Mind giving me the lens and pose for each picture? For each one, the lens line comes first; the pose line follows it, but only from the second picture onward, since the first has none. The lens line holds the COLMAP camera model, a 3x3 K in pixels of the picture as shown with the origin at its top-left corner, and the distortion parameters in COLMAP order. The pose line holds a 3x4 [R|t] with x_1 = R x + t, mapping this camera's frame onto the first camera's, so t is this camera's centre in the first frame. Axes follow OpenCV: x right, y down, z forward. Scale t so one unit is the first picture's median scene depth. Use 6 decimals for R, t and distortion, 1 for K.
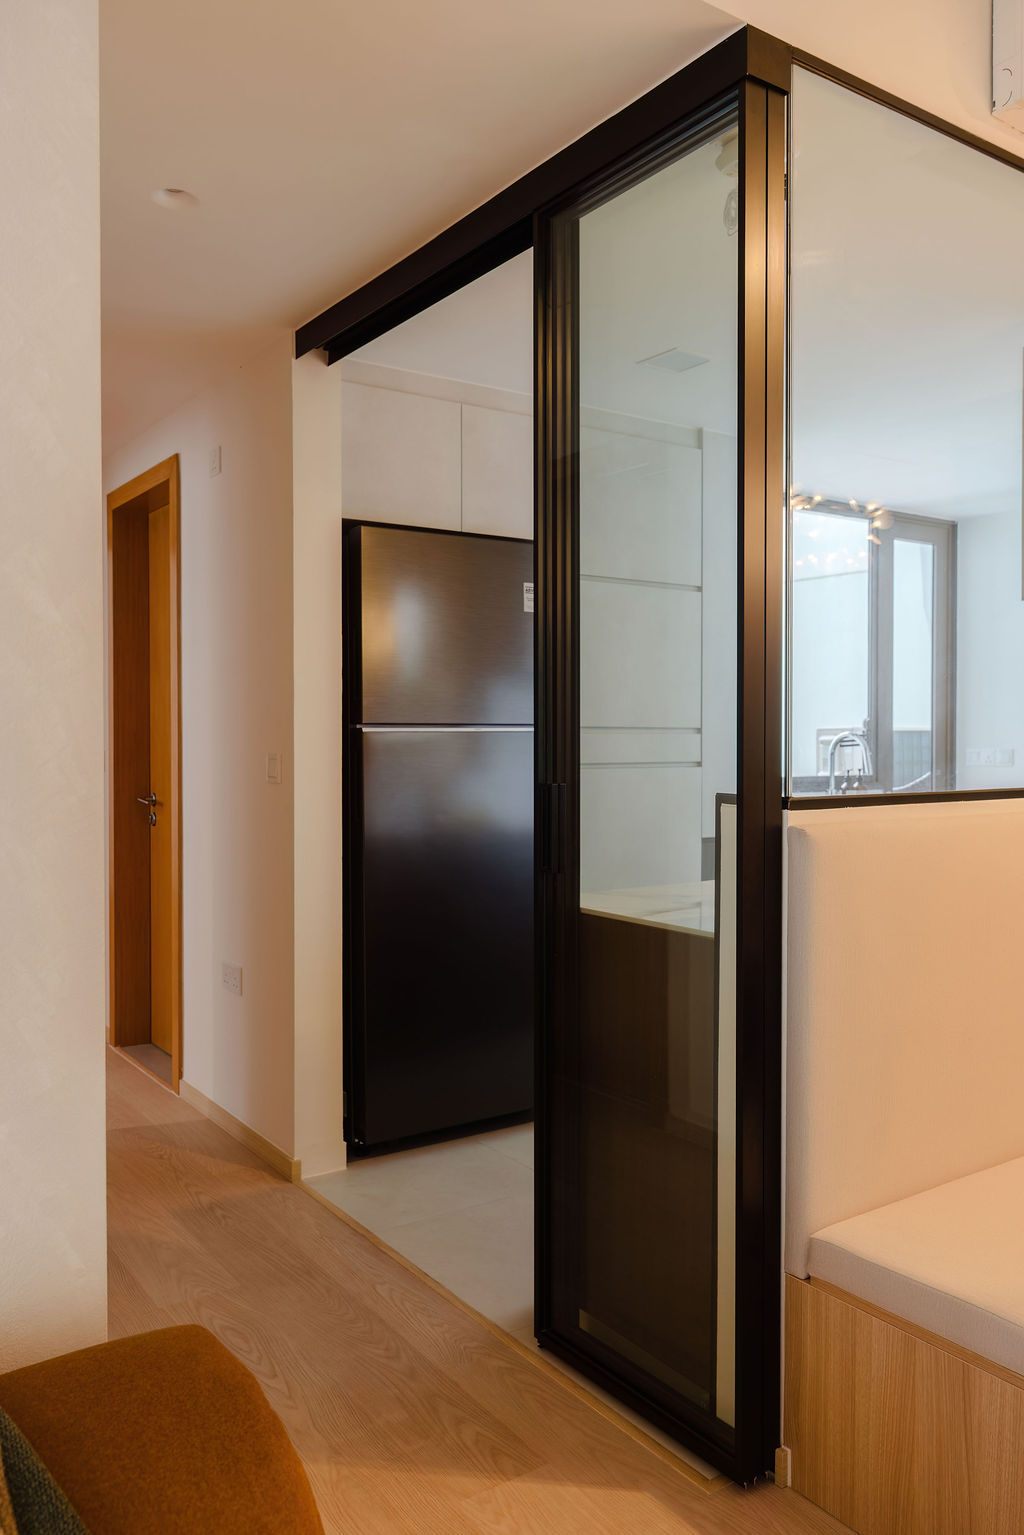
lens RADIAL K [[1189.1, 0, 512.0], [0, 1189.1, 767.5], [0, 0, 1]] dist [0.003834, 0.002500]
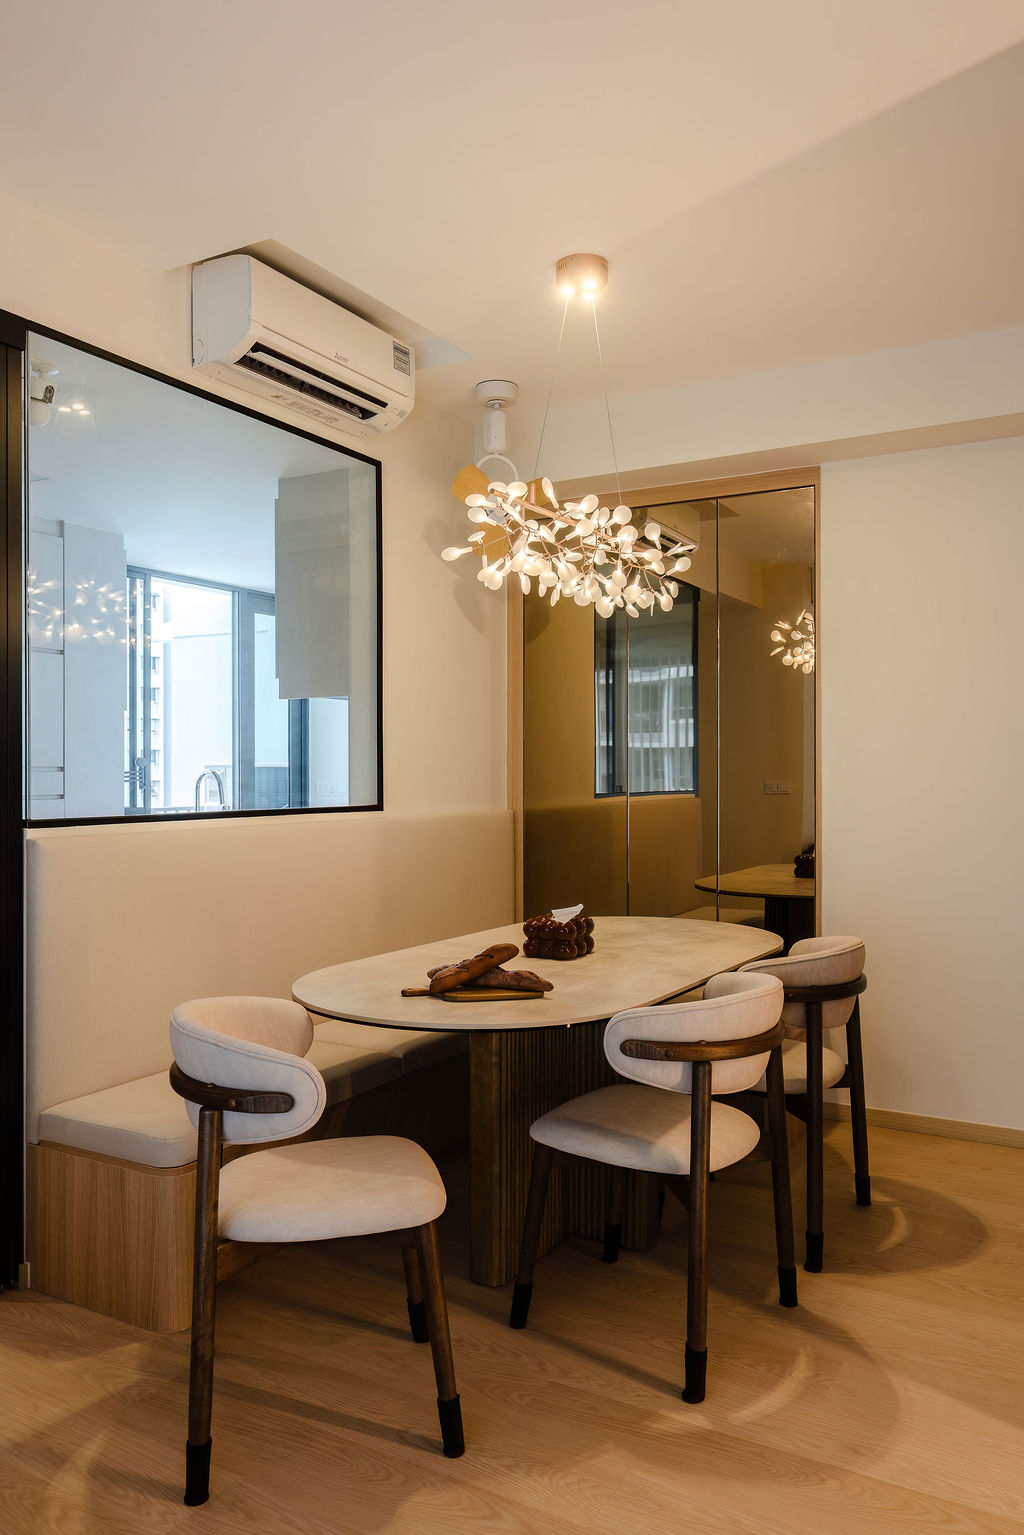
lens RADIAL K [[1151.6, 0, 512.0], [0, 1151.6, 767.5], [0, 0, 1]] dist [0.008625, 0.002872]
pose [[0.908722, -0.003606, 0.417387, 0.181602], [0.014389, 0.999639, -0.022690, 0.001362], [-0.417155, 0.026625, 0.908445, -0.563005]]
